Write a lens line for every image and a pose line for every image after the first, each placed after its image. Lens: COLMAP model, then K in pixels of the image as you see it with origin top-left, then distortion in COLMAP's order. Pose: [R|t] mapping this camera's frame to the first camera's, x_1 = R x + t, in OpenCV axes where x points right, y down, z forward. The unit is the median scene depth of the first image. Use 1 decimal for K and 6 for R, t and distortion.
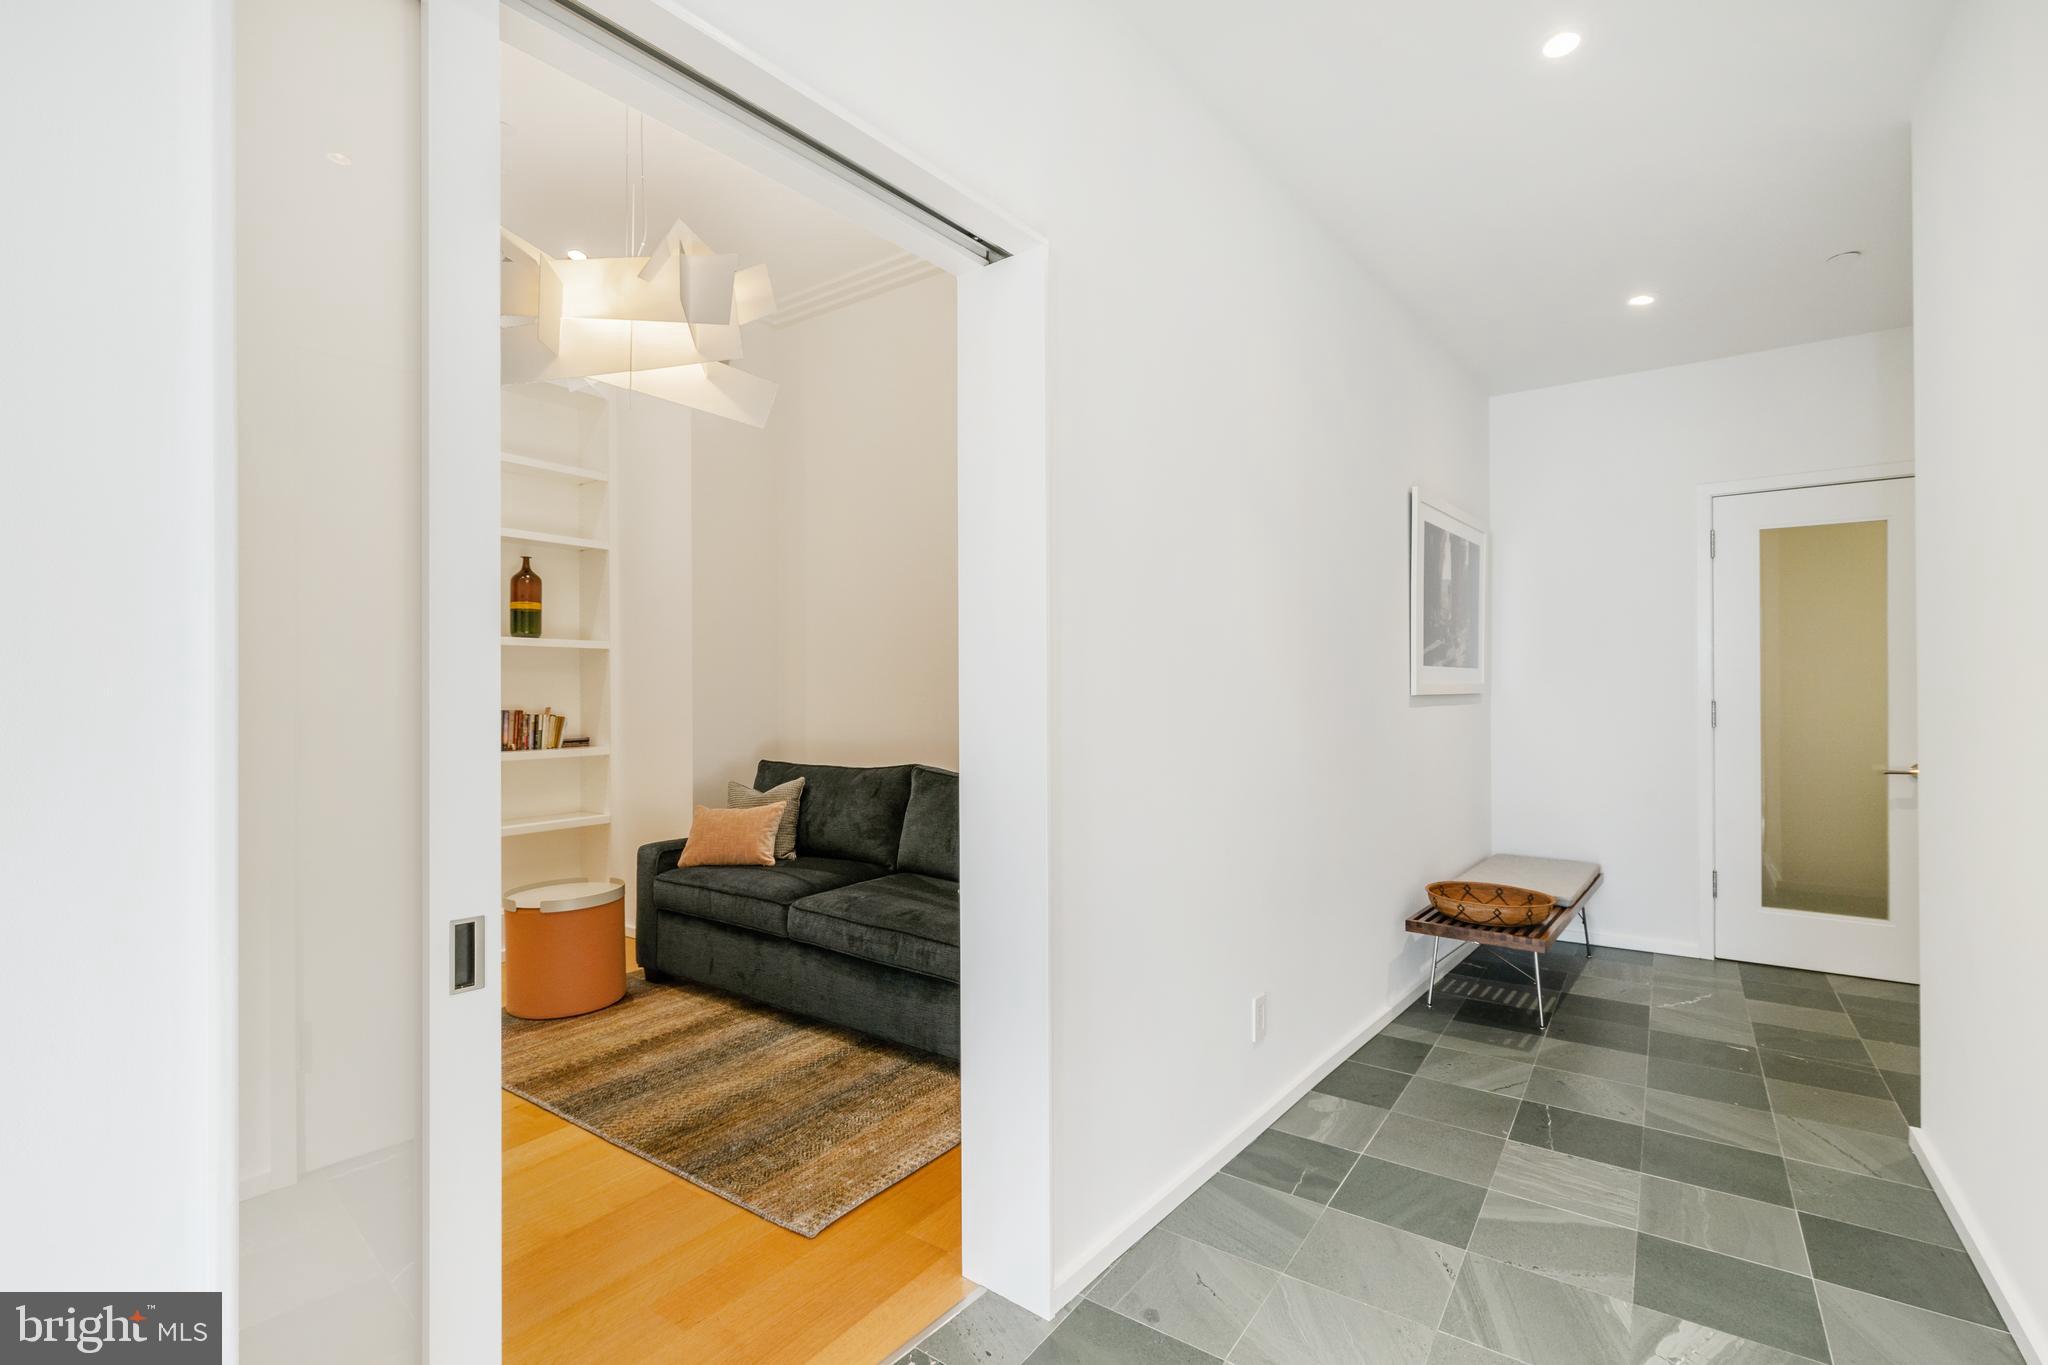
lens RADIAL K [[930.5, 0, 1024.0], [0, 930.5, 682.5], [0, 0, 1]] dist [0.008411, -0.001178]
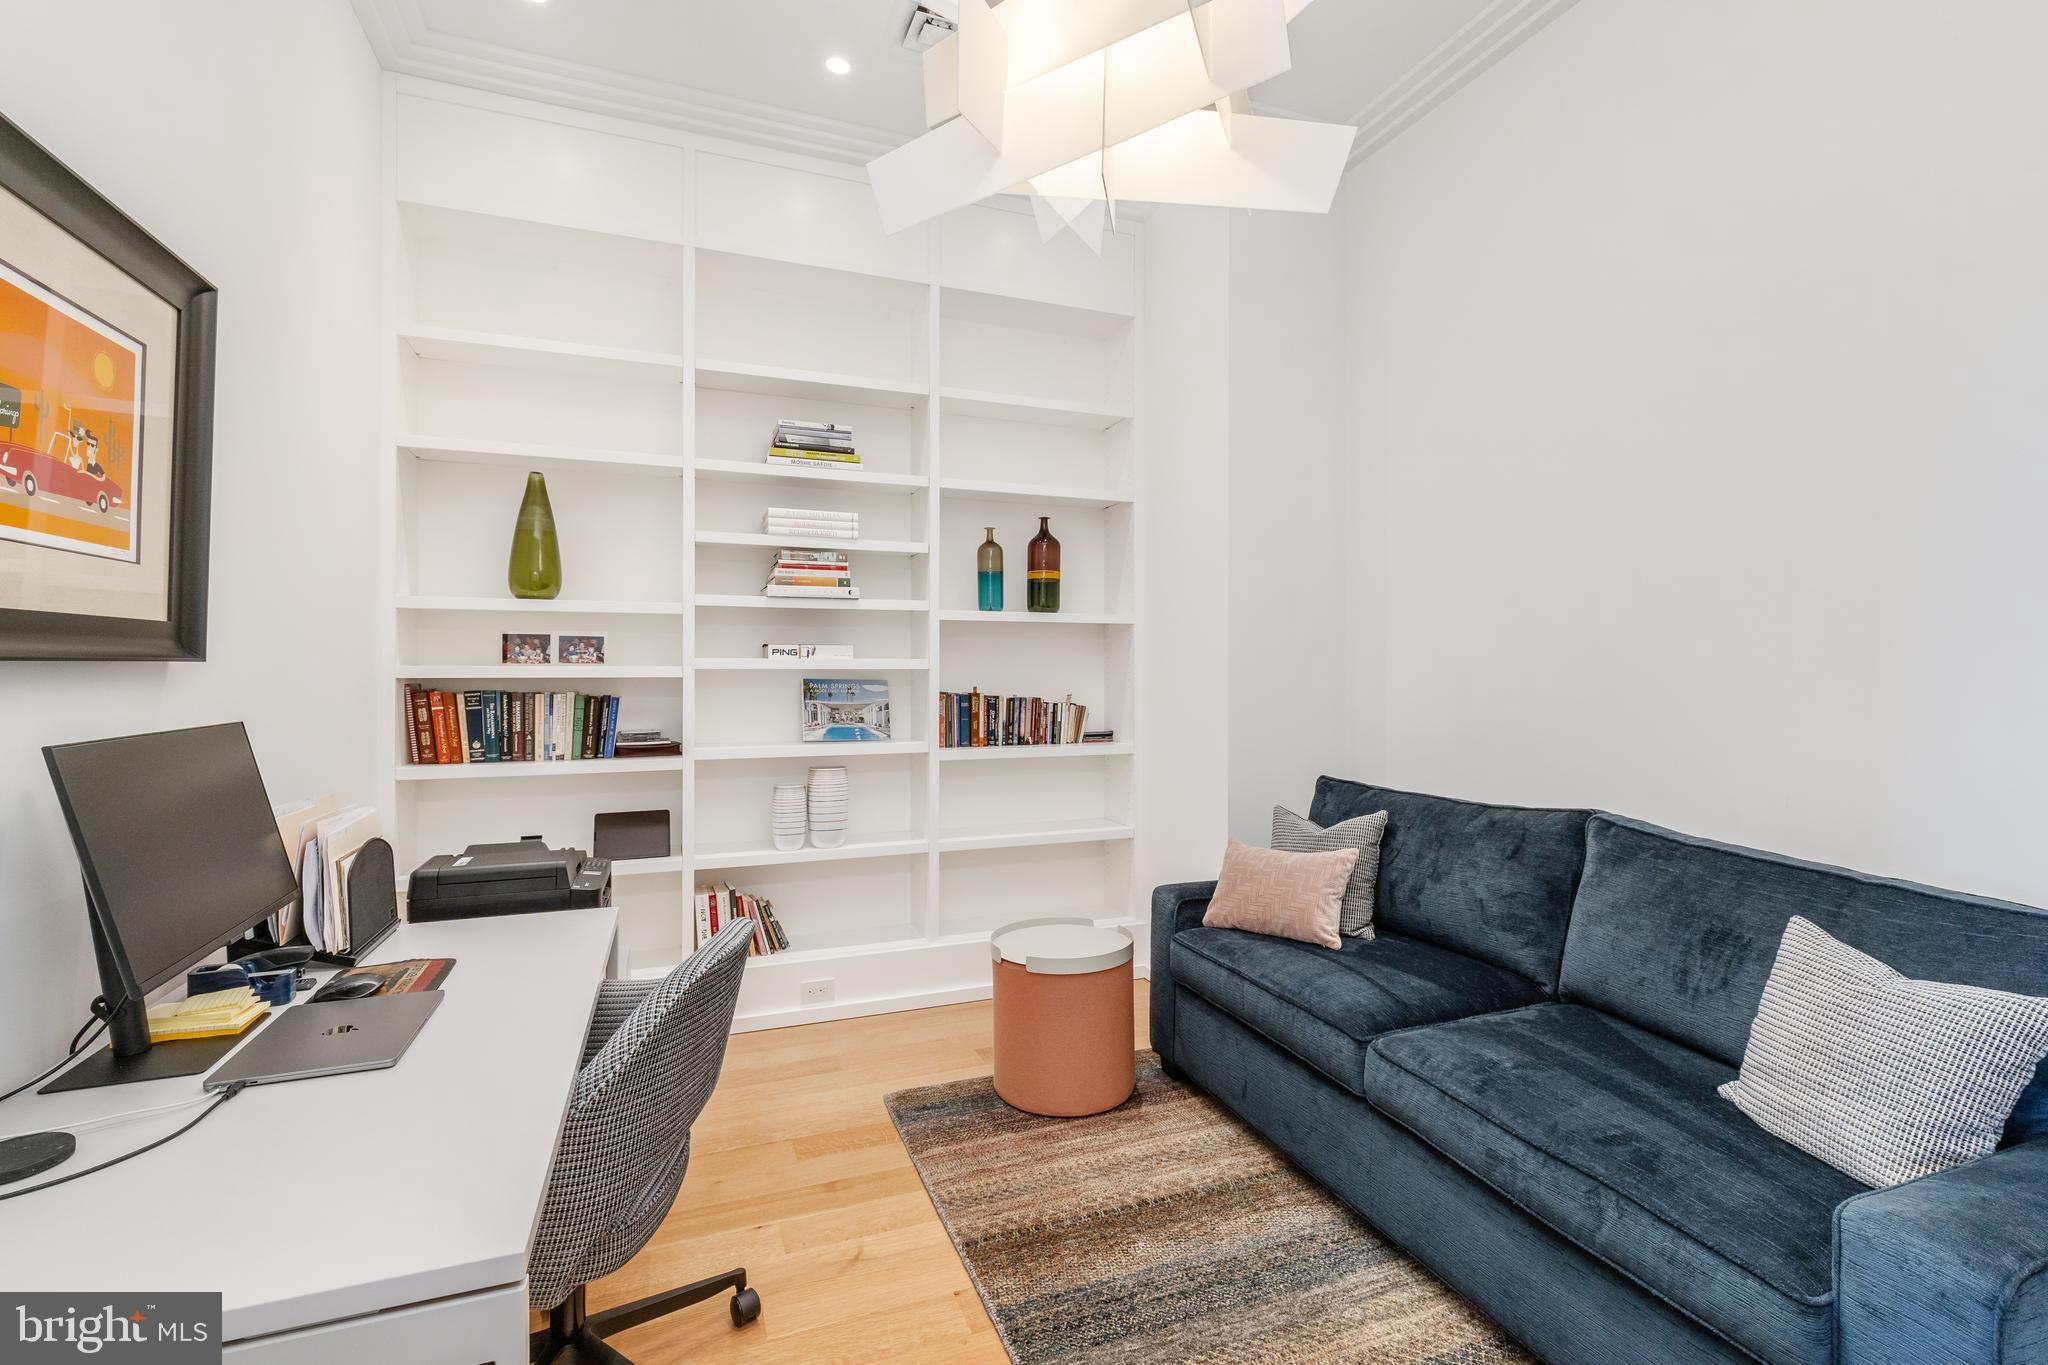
lens RADIAL K [[930.5, 0, 1024.0], [0, 930.5, 682.5], [0, 0, 1]] dist [0.008411, -0.001178]
pose [[0.833984, 0.011447, -0.551670, -0.095184], [0.002060, 0.999713, 0.023859, -0.005662], [0.551785, -0.021035, 0.833721, 0.338474]]
